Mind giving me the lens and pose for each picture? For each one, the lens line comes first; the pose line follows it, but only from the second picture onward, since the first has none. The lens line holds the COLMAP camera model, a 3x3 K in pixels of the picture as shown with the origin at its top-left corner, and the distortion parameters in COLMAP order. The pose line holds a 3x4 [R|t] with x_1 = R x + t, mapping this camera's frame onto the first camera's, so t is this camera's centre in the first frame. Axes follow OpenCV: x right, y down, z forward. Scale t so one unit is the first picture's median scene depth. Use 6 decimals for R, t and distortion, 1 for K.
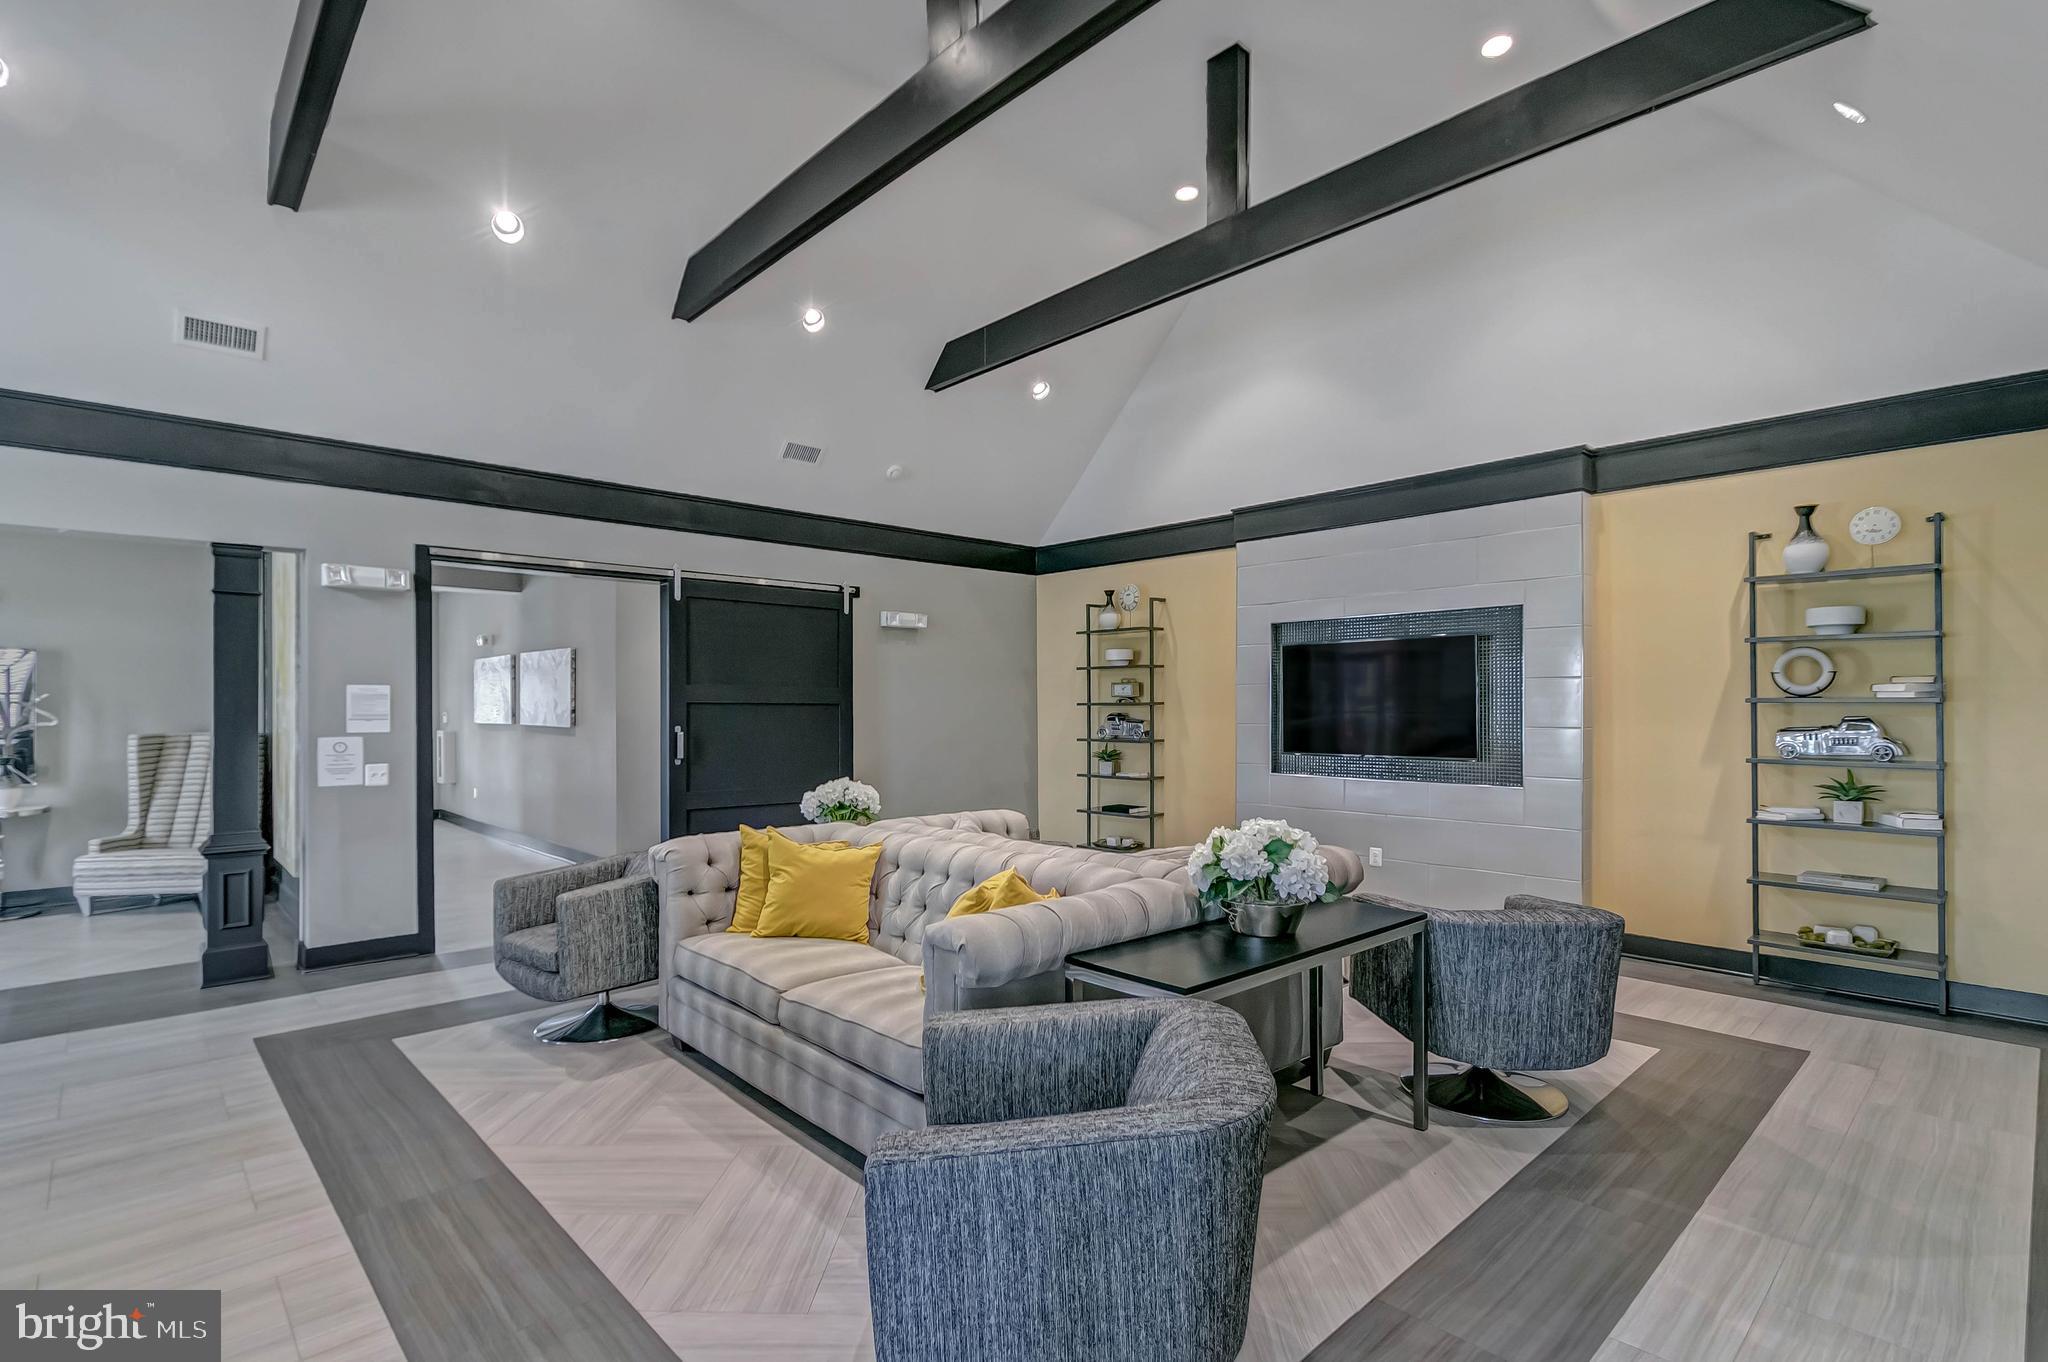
lens RADIAL K [[964.5, 0, 1024.9], [0, 964.5, 703.9], [0, 0, 1]] dist [0.003707, 0.000352]
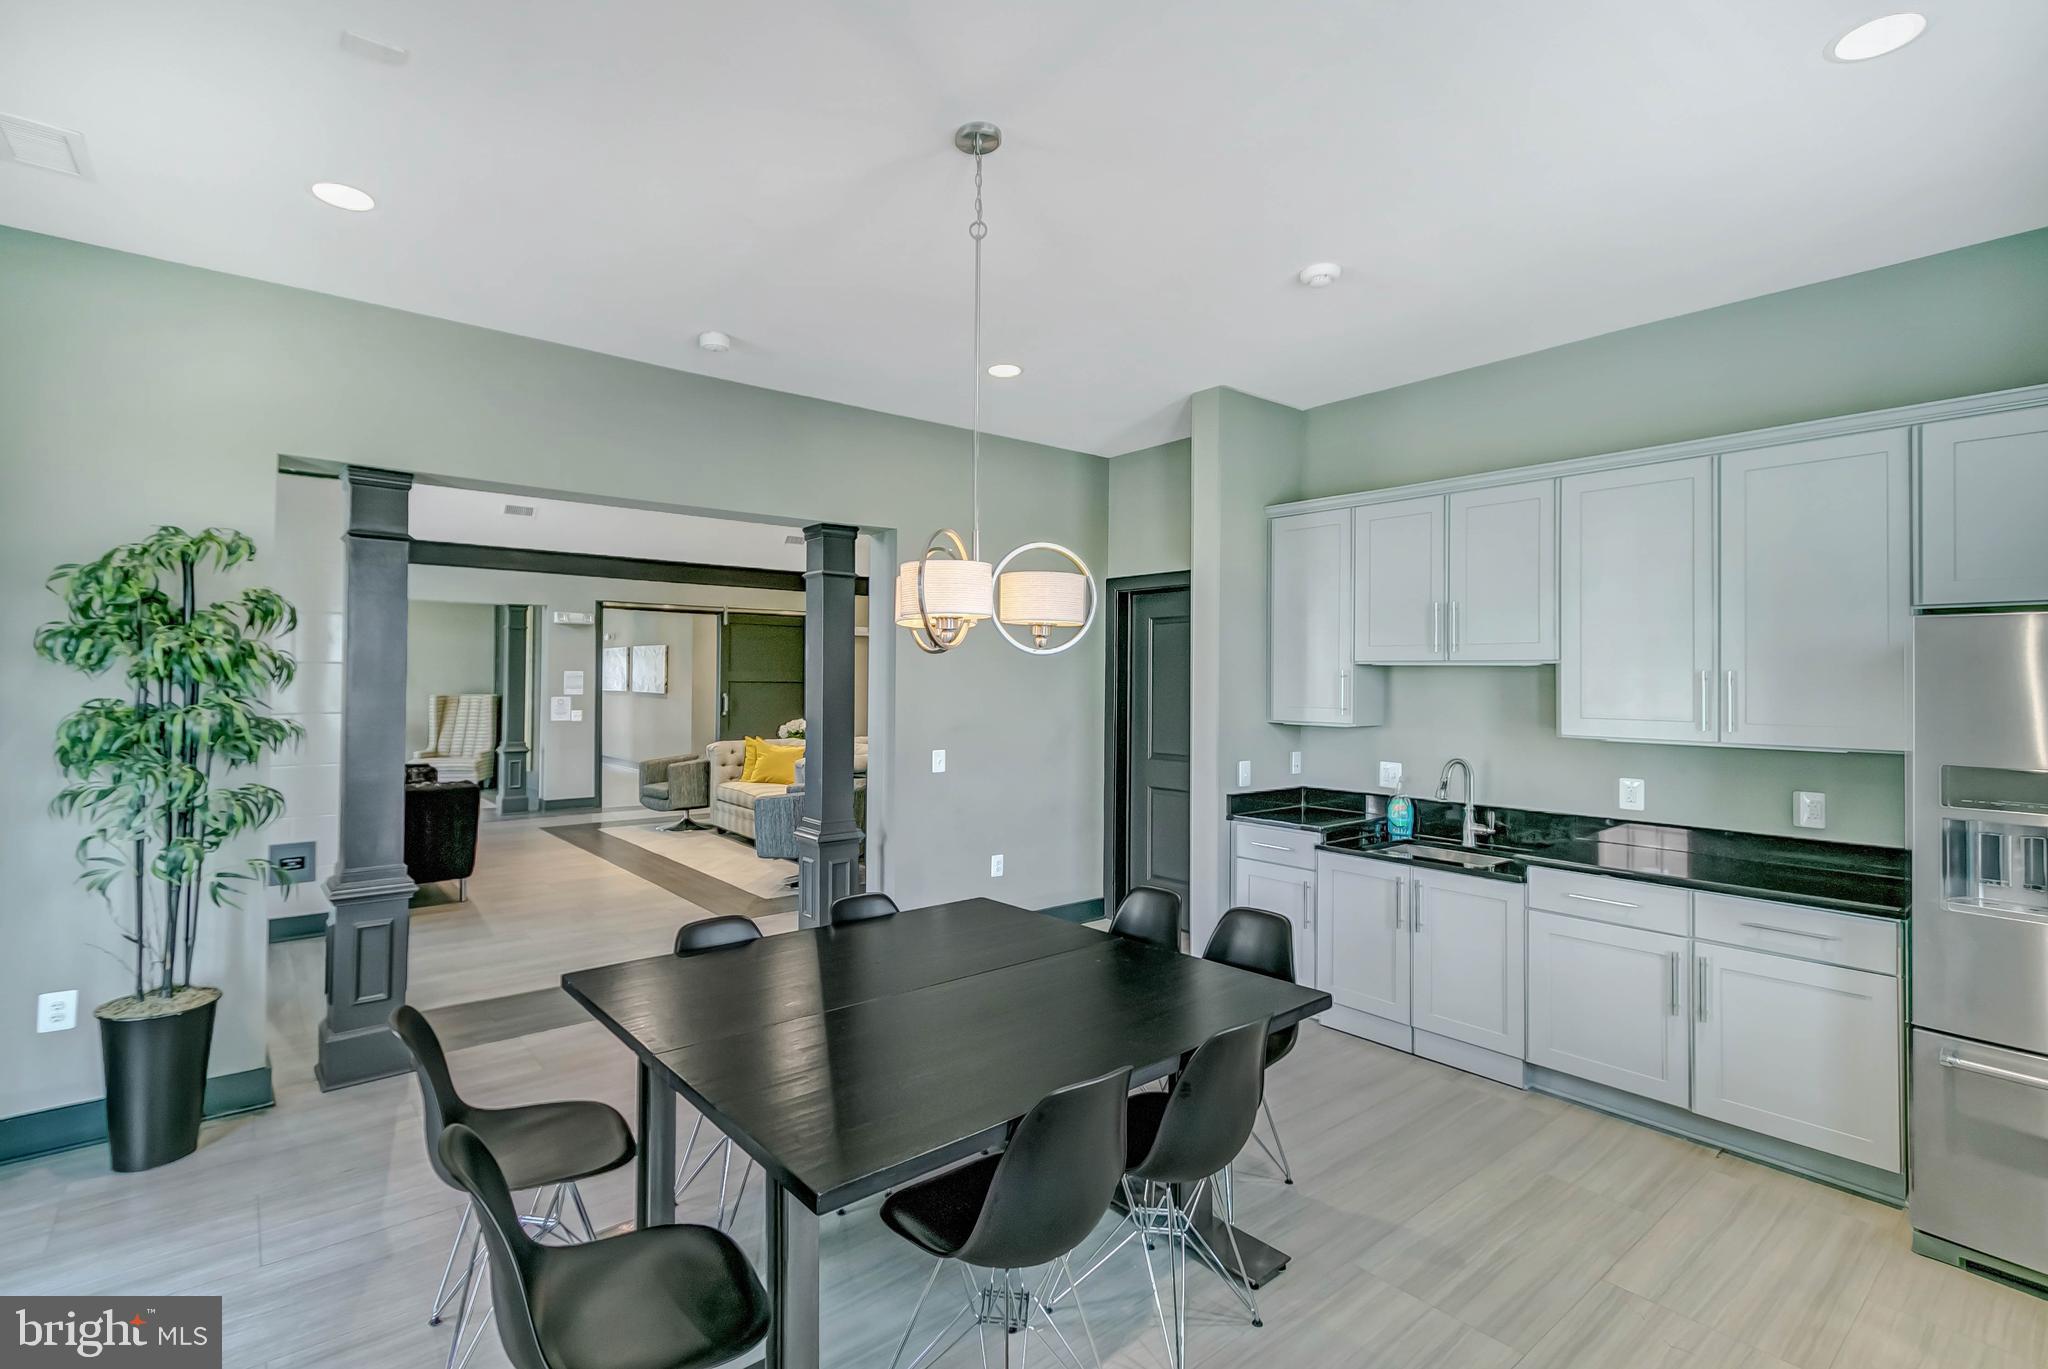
lens RADIAL K [[964.5, 0, 1021.1], [0, 964.5, 669.6], [0, 0, 1]] dist [0.003707, 0.000352]
pose [[0.997405, 0.008917, -0.071439, 0.393694], [-0.009452, 0.999930, -0.007154, -0.016724], [0.071370, 0.007810, 0.997419, -0.938820]]
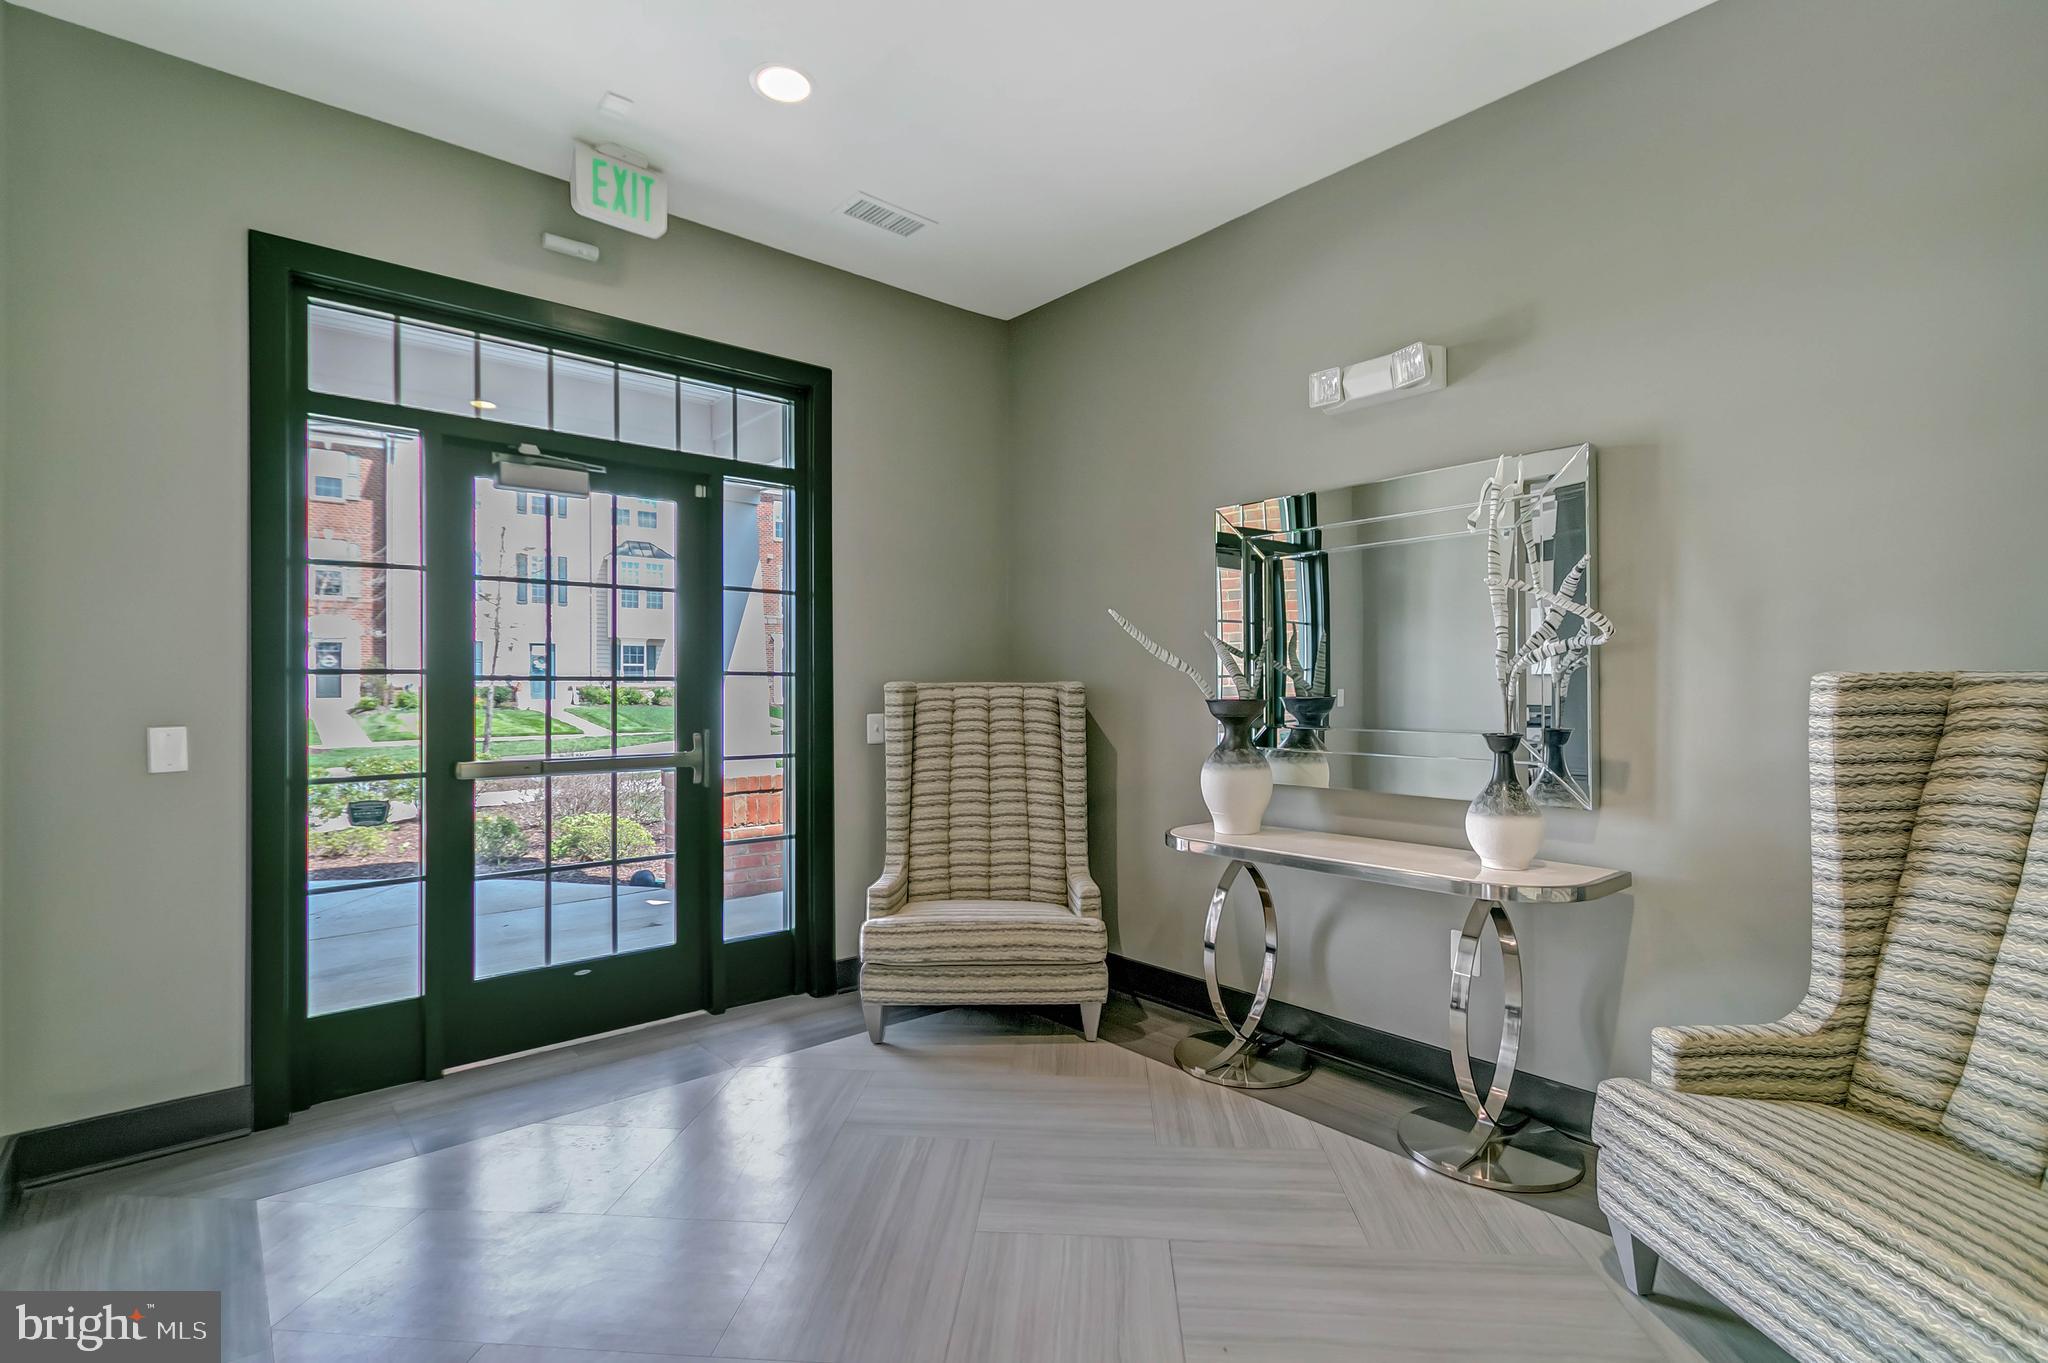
lens RADIAL K [[964.5, 0, 1023.3], [0, 964.5, 665.4], [0, 0, 1]] dist [0.003707, 0.000352]
pose [[-0.054712, -0.012994, -0.998418, -0.820012], [0.005054, 0.999899, -0.013291, 0.041996], [0.998489, -0.005773, -0.054641, 1.022833]]
